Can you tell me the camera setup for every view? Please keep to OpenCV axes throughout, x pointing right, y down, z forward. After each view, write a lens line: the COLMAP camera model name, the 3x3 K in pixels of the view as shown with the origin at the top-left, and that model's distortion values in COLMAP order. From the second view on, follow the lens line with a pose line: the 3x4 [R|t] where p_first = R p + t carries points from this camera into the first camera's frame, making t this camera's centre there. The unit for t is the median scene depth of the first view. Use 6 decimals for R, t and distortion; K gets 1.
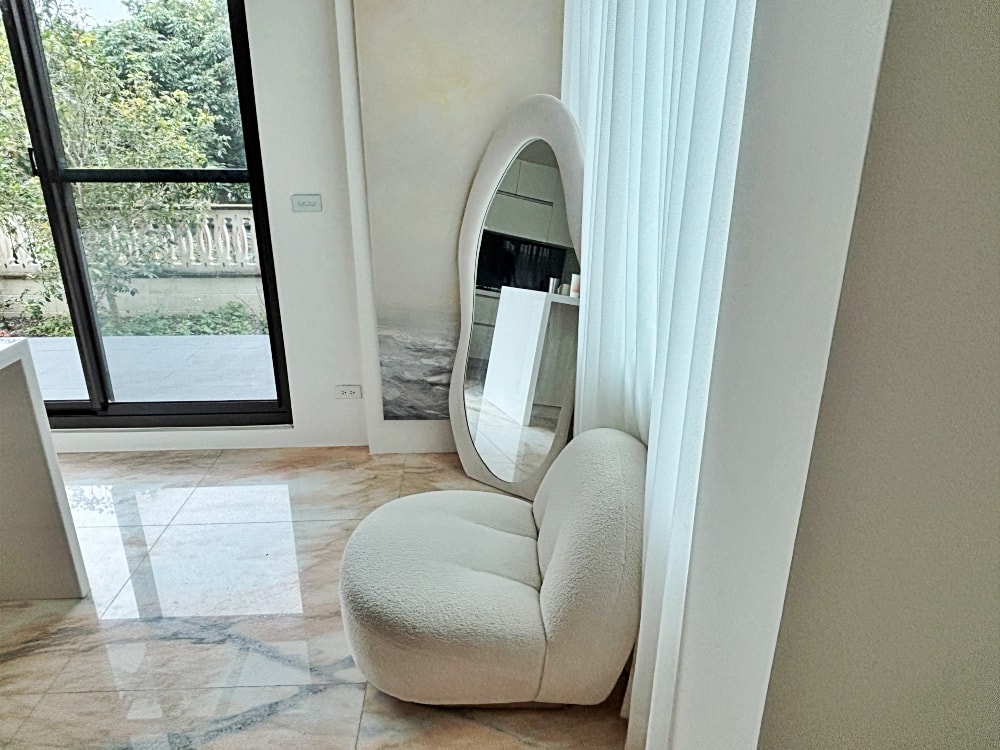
lens RADIAL K [[650.8, 0, 497.9], [0, 650.8, 371.9], [0, 0, 1]] dist [0.004229, -0.001685]
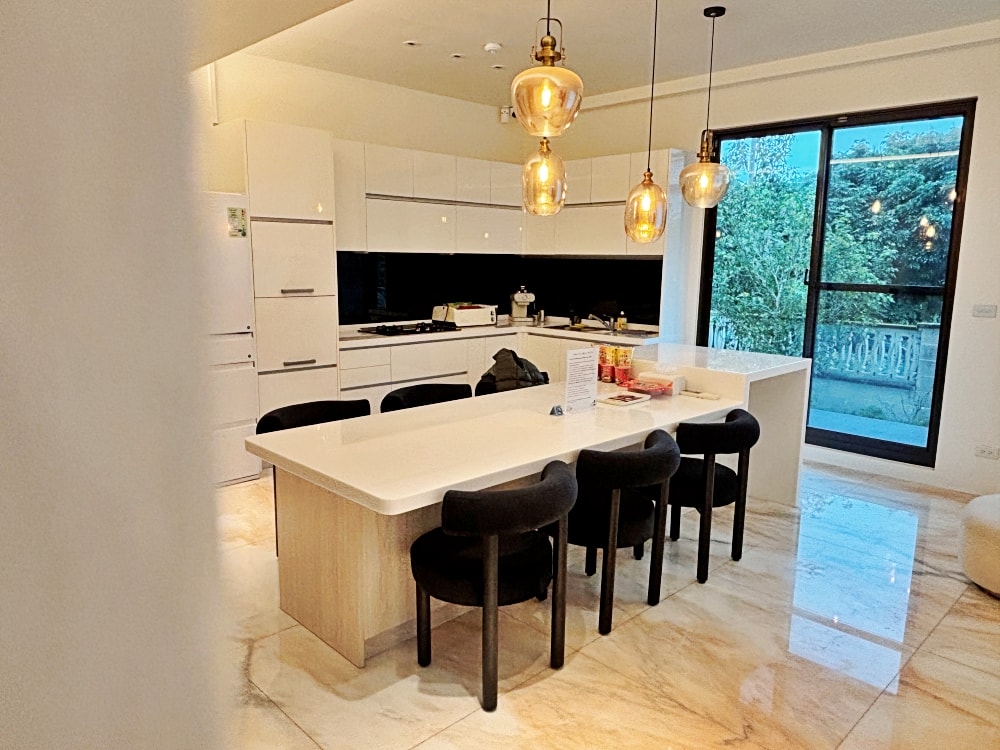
lens RADIAL K [[698.9, 0, 501.2], [0, 698.9, 375.4], [0, 0, 1]] dist [-0.023438, -0.003262]
pose [[0.651008, 0.134999, -0.746970, 0.153705], [-0.276279, 0.958703, -0.067521, 0.251476], [0.707007, 0.250329, 0.661420, -0.662925]]
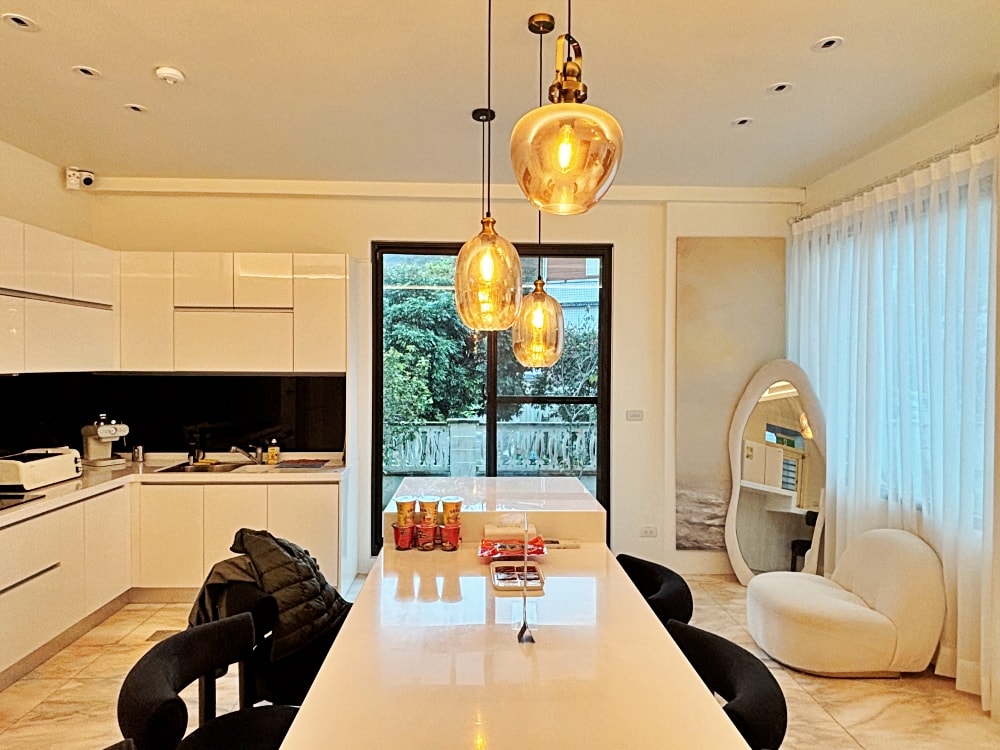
lens RADIAL K [[609.4, 0, 501.7], [0, 609.4, 367.4], [0, 0, 1]] dist [0.015507, -0.004796]
pose [[0.999642, 0.006213, -0.026010, -0.560526], [-0.014848, 0.937889, -0.346618, 0.178313], [0.022241, 0.346880, 0.937646, -0.539659]]
